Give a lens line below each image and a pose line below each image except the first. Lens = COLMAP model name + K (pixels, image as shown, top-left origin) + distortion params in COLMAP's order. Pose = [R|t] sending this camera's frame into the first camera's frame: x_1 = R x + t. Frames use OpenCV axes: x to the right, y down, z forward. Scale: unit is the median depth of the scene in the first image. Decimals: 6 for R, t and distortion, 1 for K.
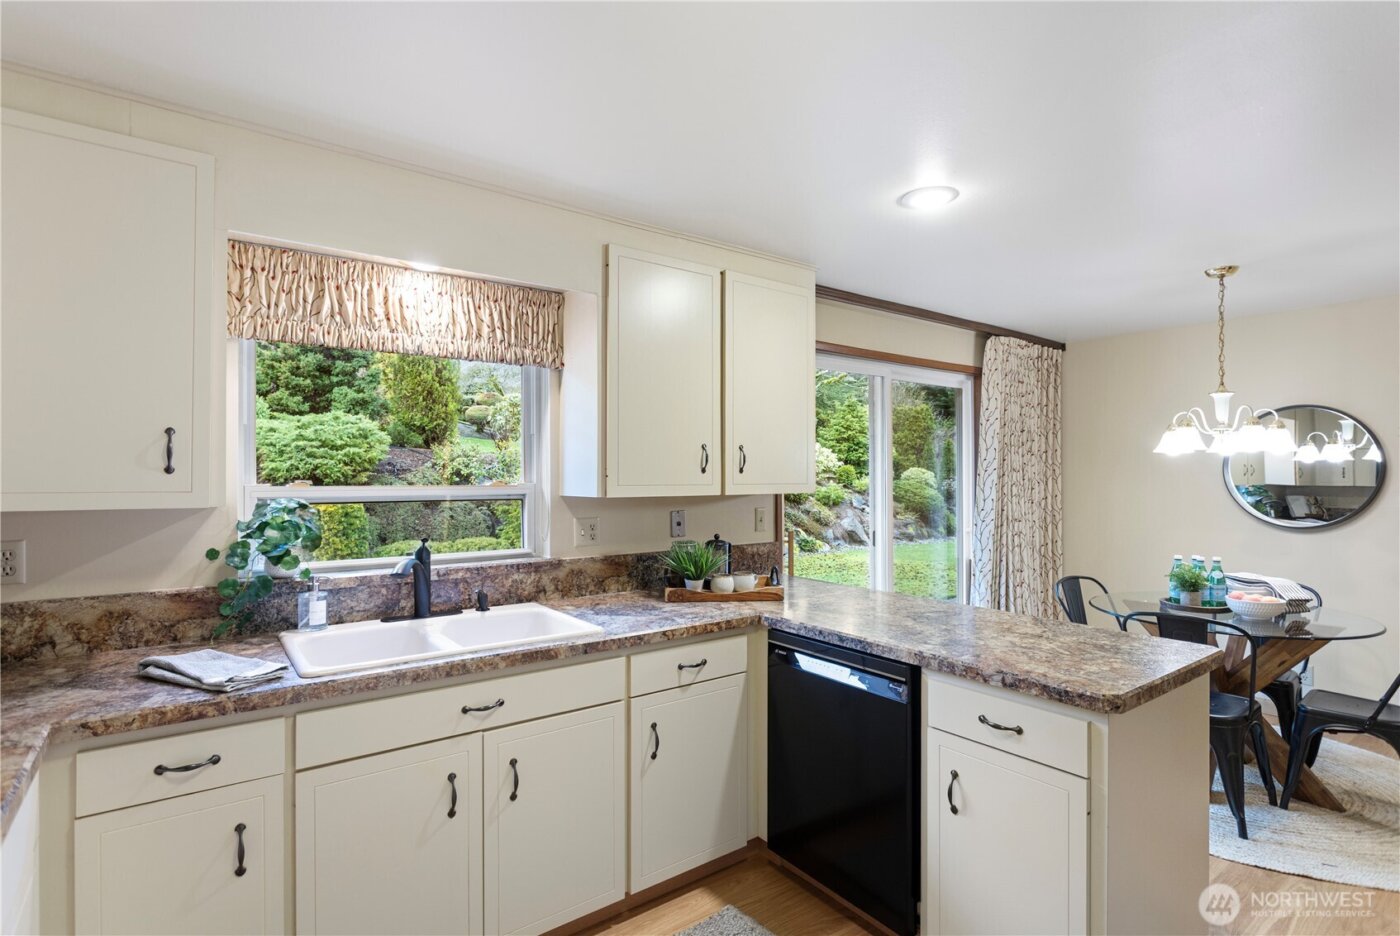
lens RADIAL K [[694.4, 0, 695.2], [0, 694.4, 471.9], [0, 0, 1]] dist [-0.006102, 0.000033]
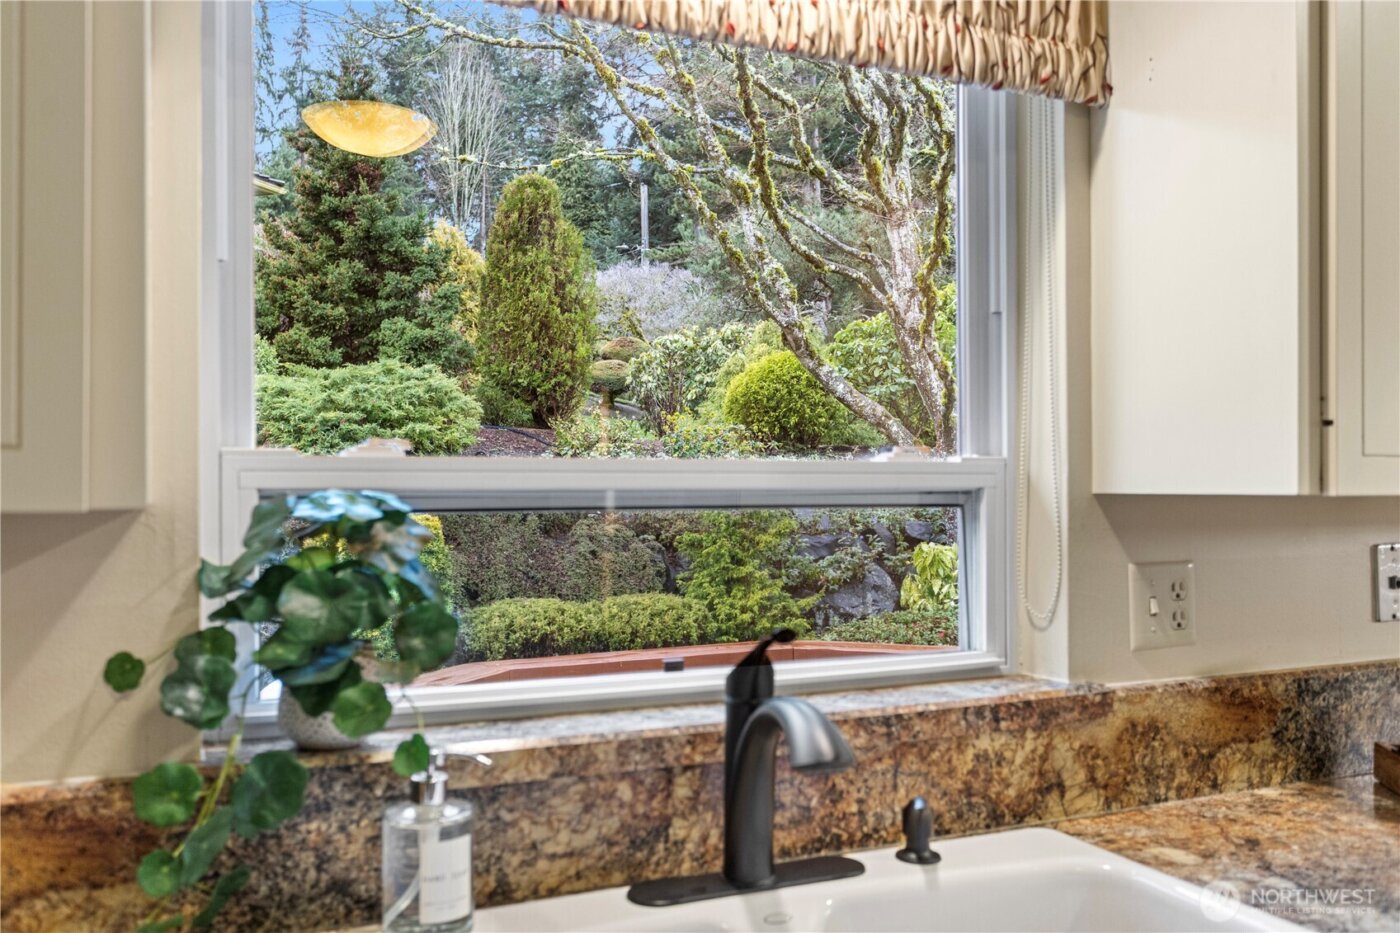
lens RADIAL K [[1195.5, 0, 698.9], [0, 1195.5, 474.8], [0, 0, 1]] dist [0.000599, 0.001649]
pose [[0.977804, -0.003457, -0.209492, -0.165882], [0.002791, 0.999990, -0.003476, 0.017203], [0.209502, 0.002814, 0.977804, 0.262796]]
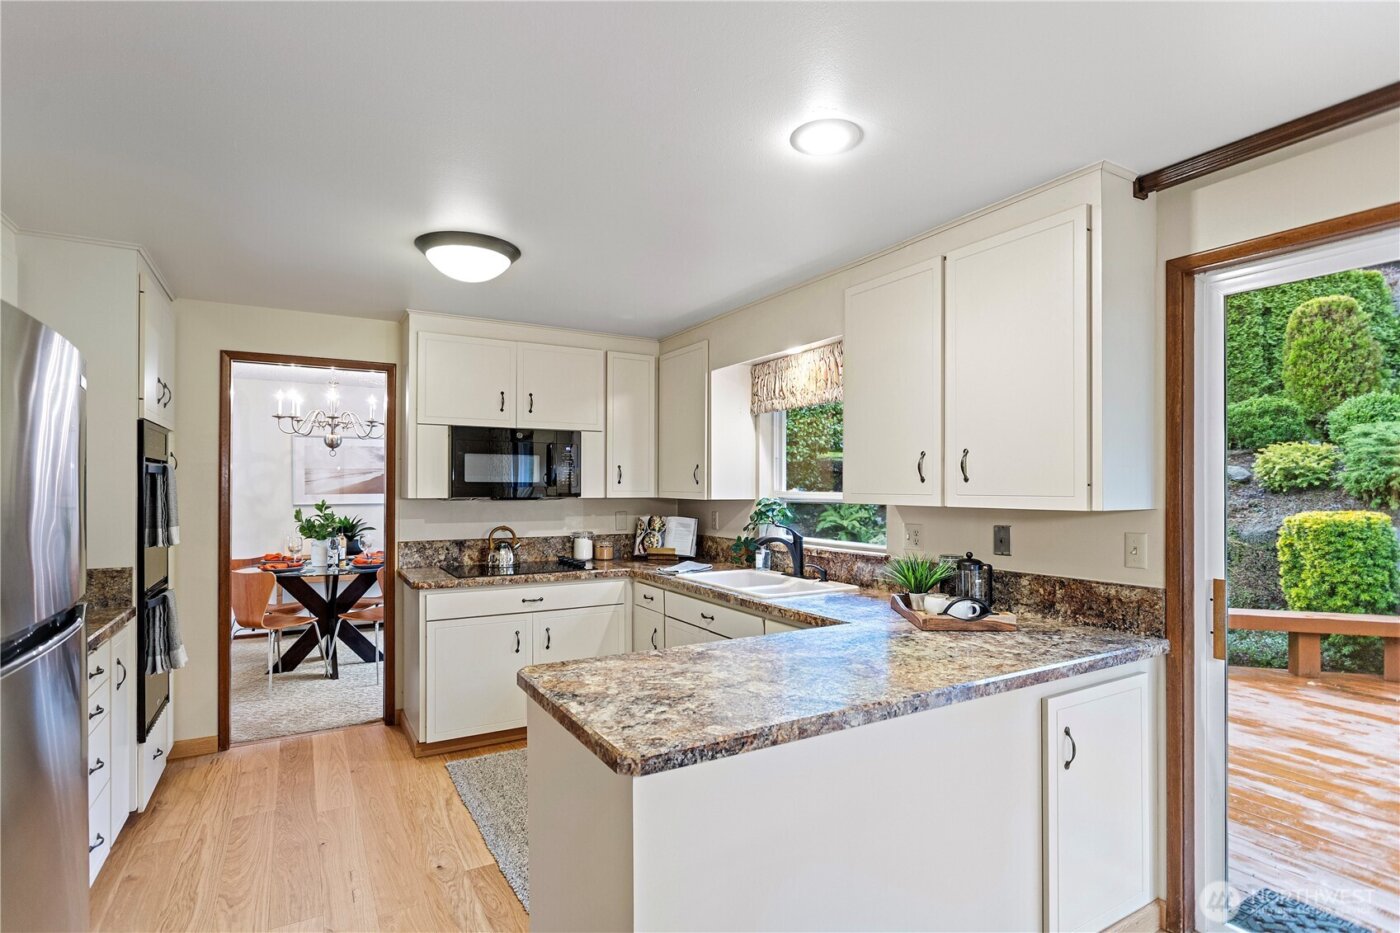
lens RADIAL K [[687.1, 0, 701.1], [0, 687.1, 487.7], [0, 0, 1]] dist [-0.002809, 0.000583]
pose [[-0.113713, -0.000013, -0.993514, 0.629475], [0.003038, 0.999995, -0.000361, 0.005692], [0.993509, -0.003059, -0.113712, 0.522158]]
